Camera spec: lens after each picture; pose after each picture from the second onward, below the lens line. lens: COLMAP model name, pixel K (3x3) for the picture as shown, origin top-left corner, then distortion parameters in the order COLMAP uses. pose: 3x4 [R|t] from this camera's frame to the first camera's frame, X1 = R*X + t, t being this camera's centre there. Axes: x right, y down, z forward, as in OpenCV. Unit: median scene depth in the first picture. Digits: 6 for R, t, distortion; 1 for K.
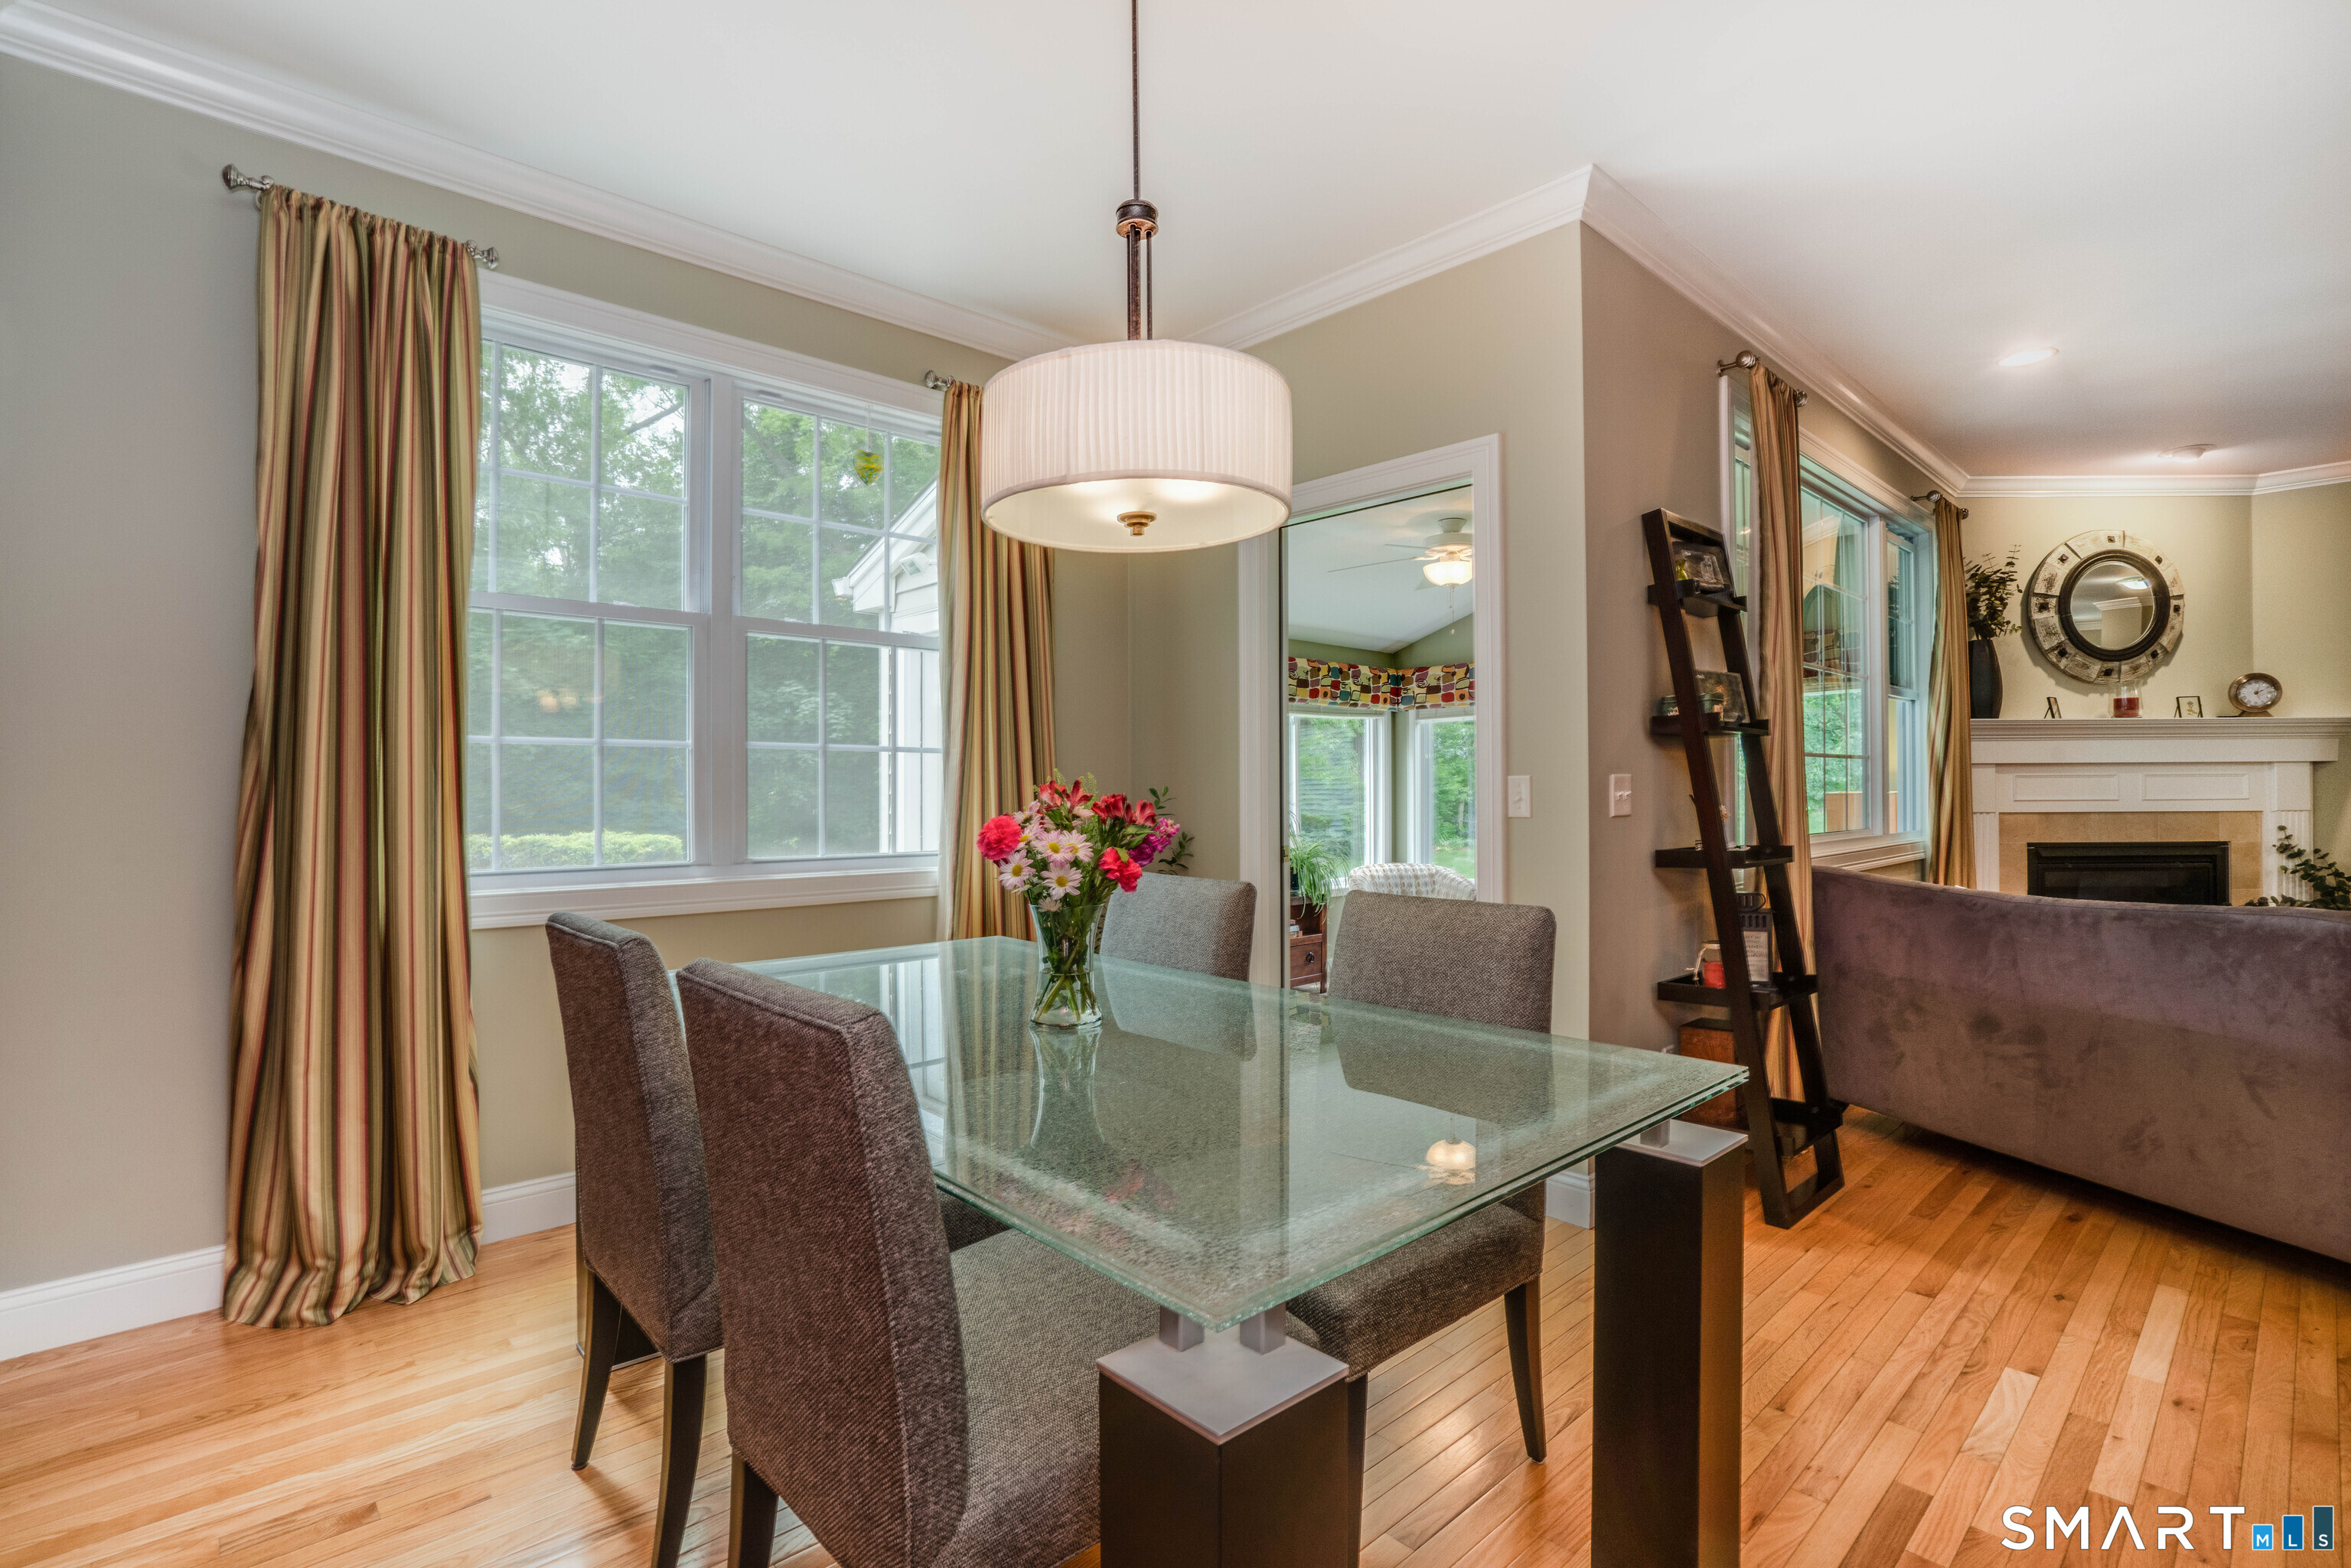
lens RADIAL K [[1086.1, 0, 1180.4], [0, 1086.1, 787.3], [0, 0, 1]] dist [-0.023120, 0.004103]
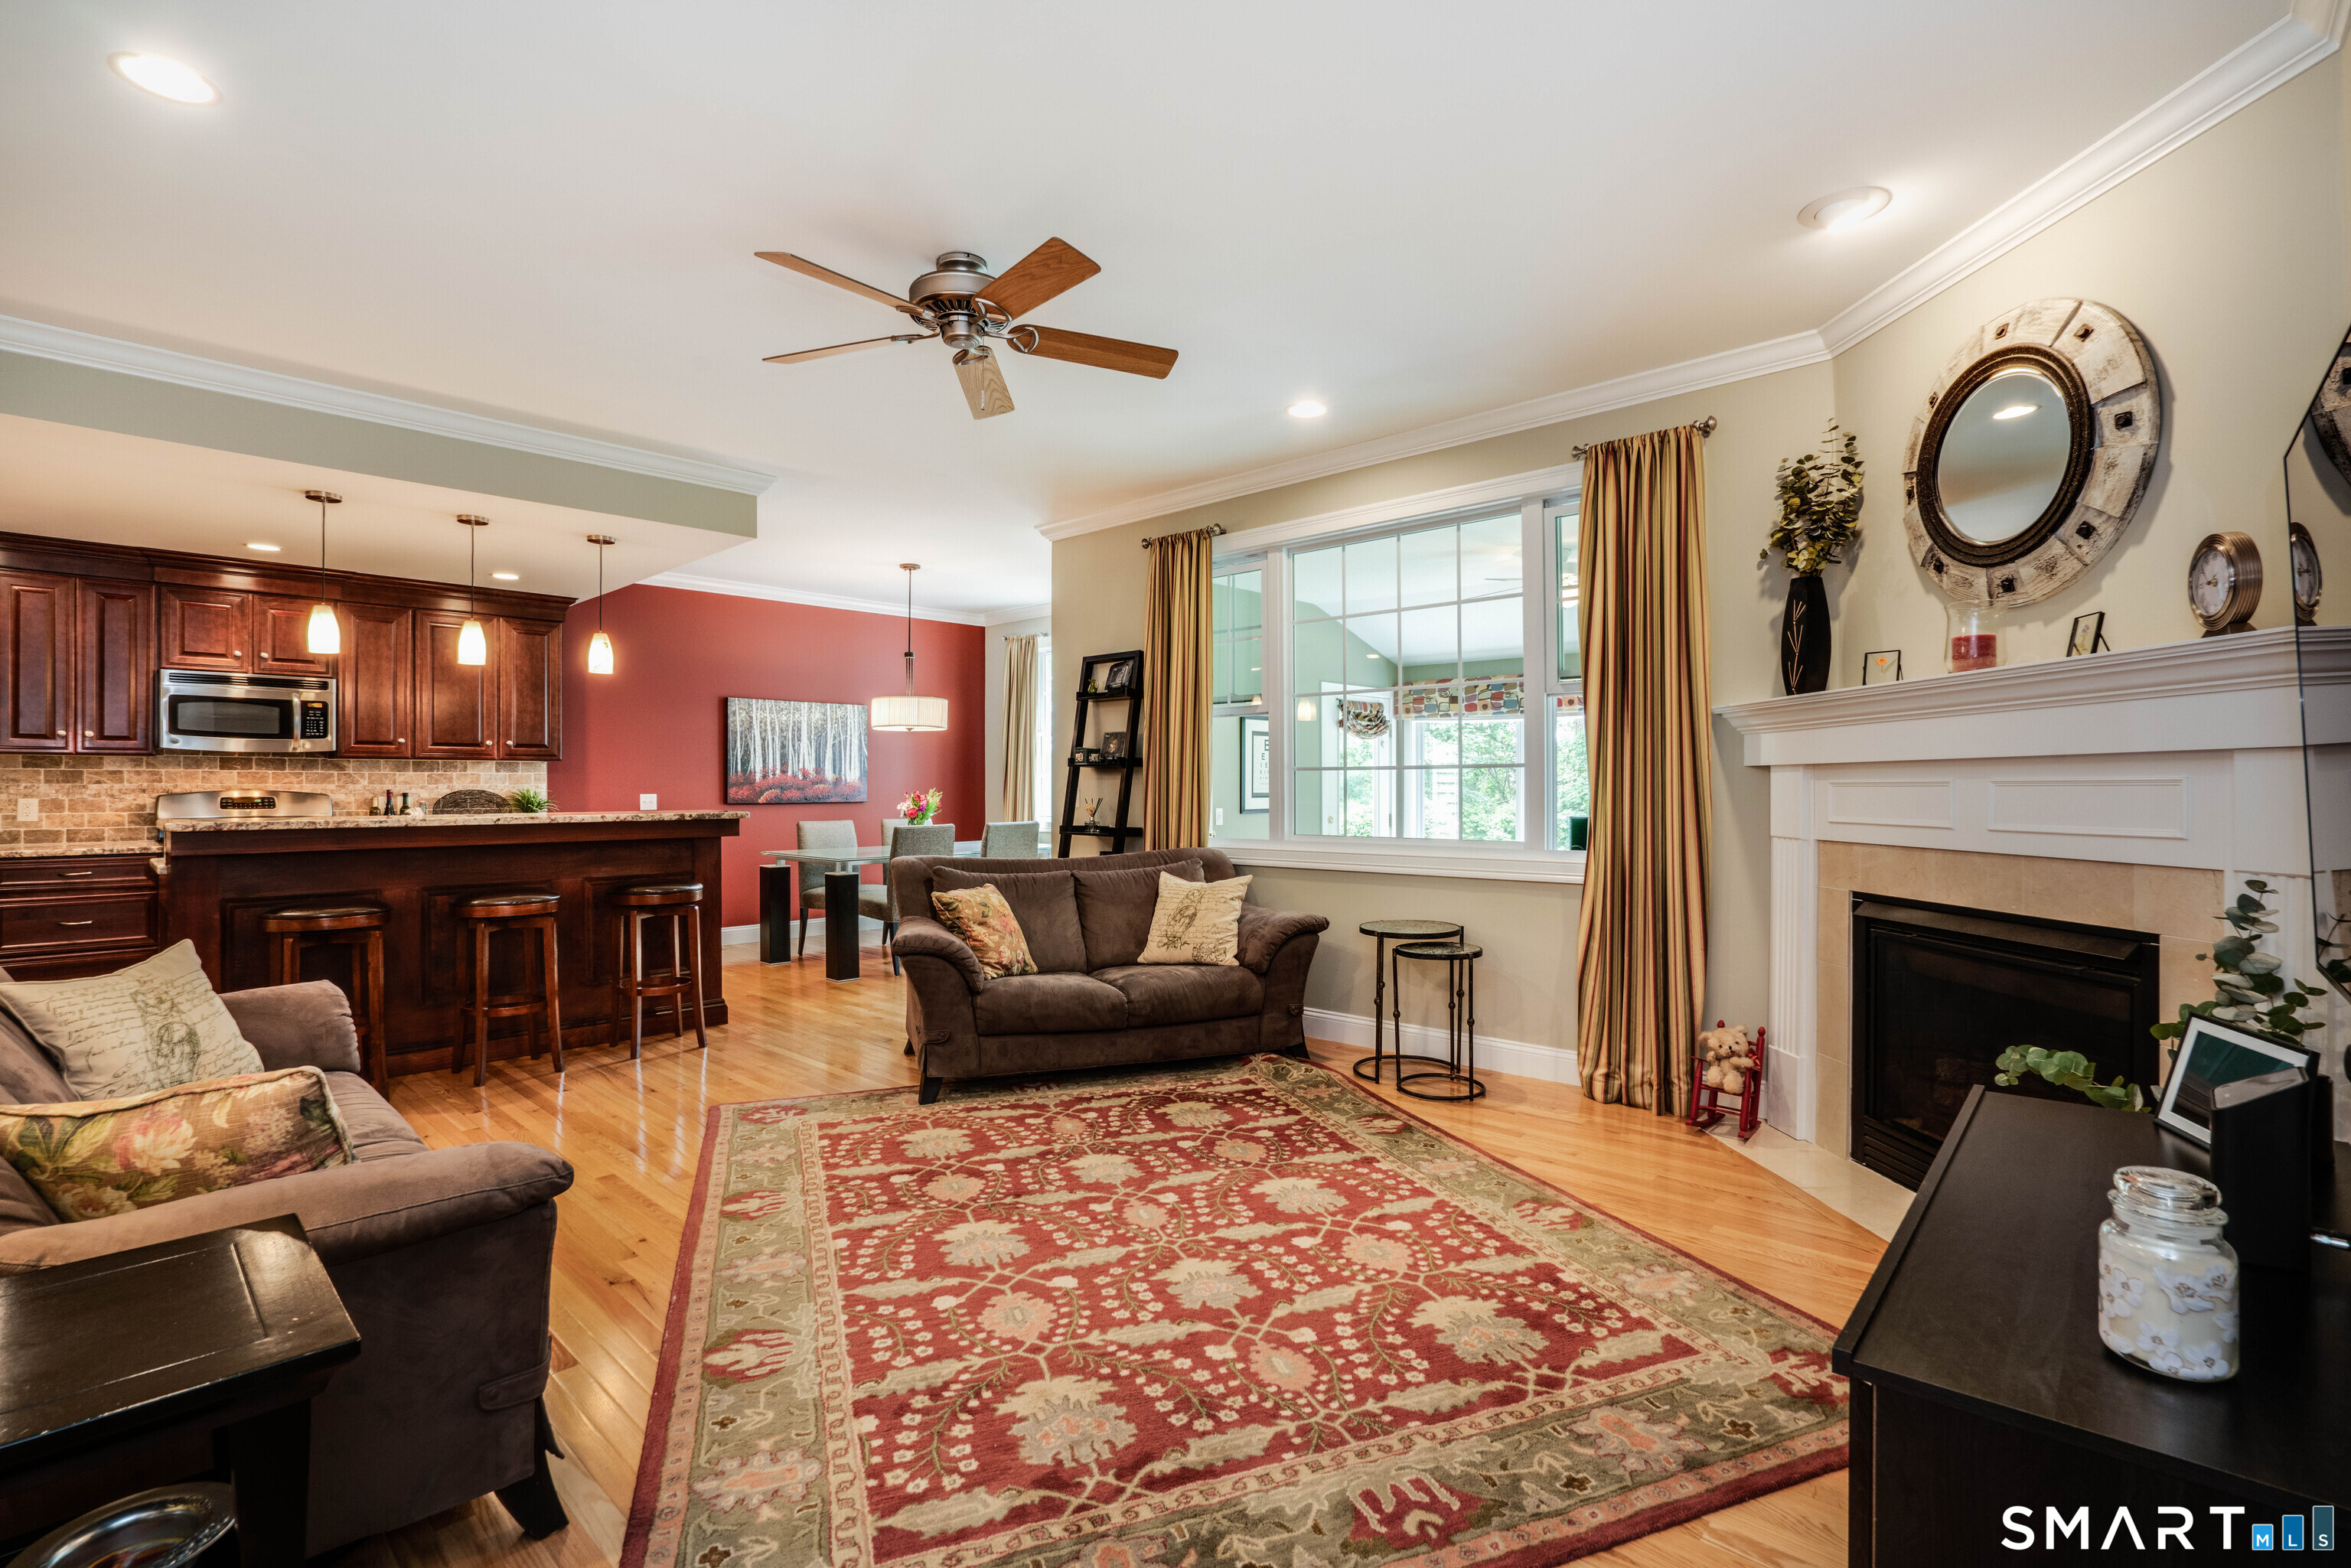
lens RADIAL K [[1086.1, 0, 1184.1], [0, 1086.1, 782.9], [0, 0, 1]] dist [-0.023120, 0.004103]
pose [[0.079803, 0.000775, -0.996810, 1.416752], [0.004094, 0.999991, 0.001105, -0.013573], [0.996802, -0.004169, 0.079799, 0.580287]]
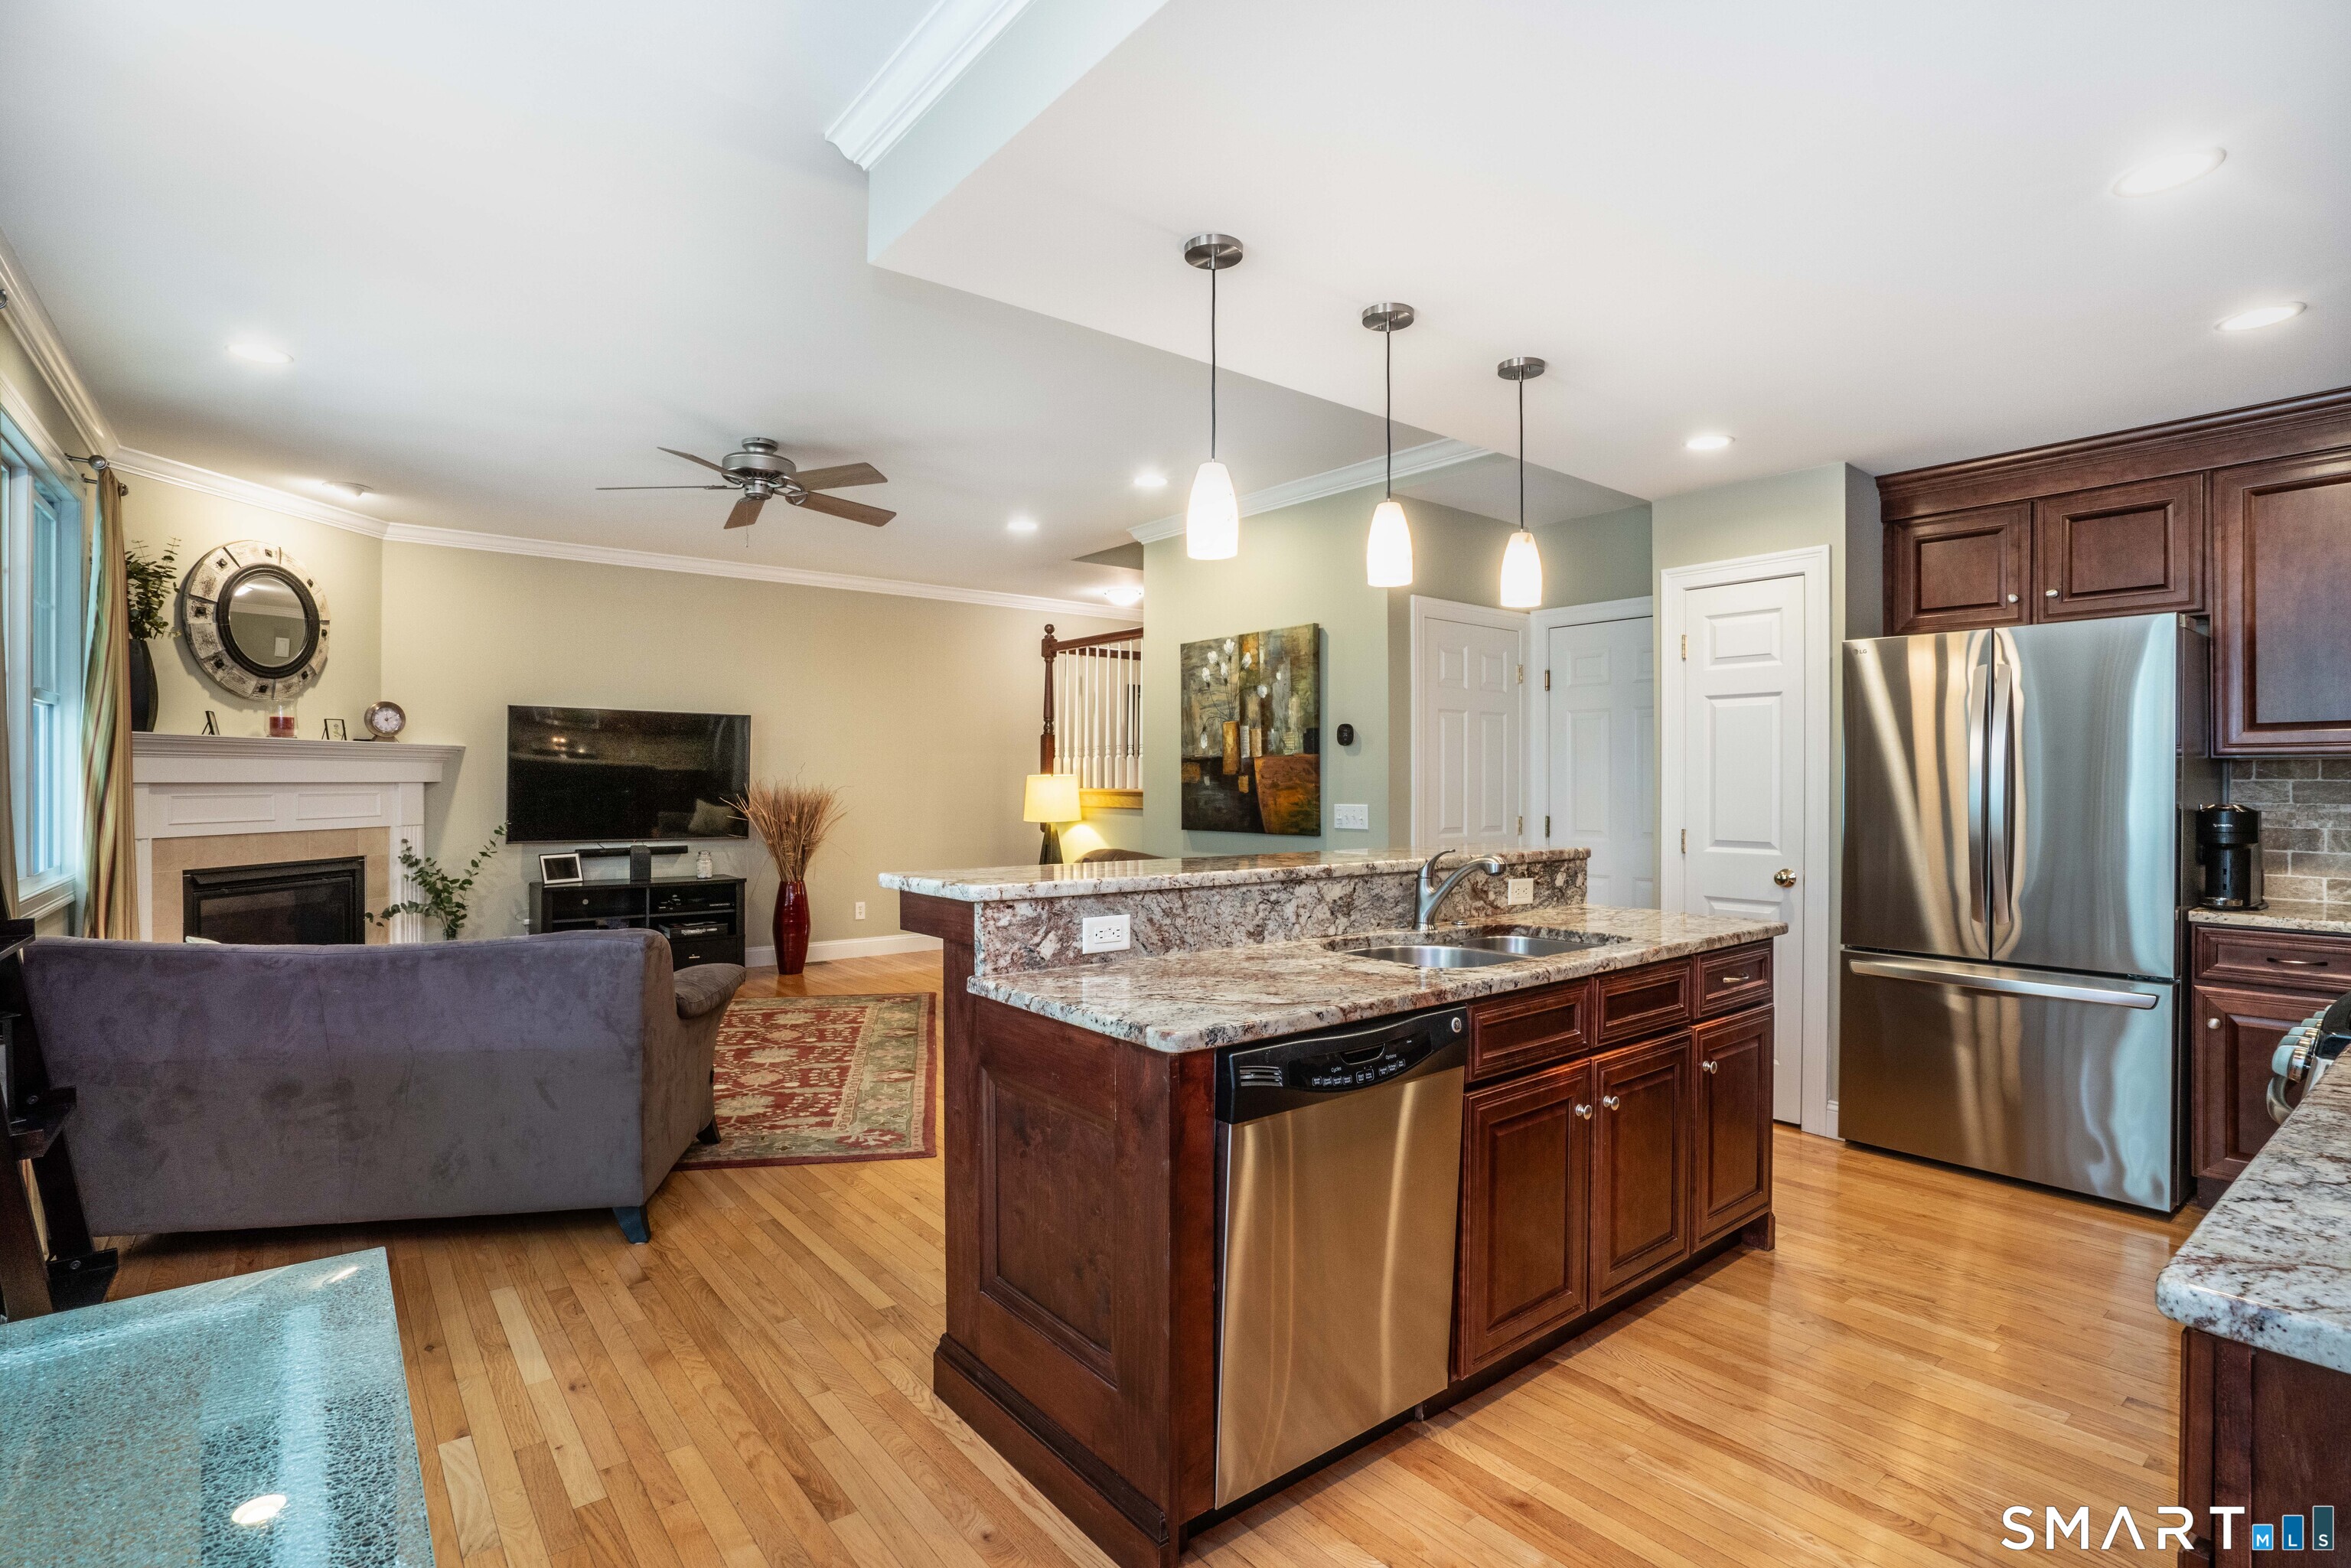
lens RADIAL K [[1124.1, 0, 1154.9], [0, 1124.1, 782.1], [0, 0, 1]] dist [-0.017629, 0.004456]
pose [[0.092079, 0.004947, 0.995739, -0.070147], [-0.005672, 0.999974, -0.004443, -0.023662], [-0.995736, -0.005239, 0.092104, 0.101410]]
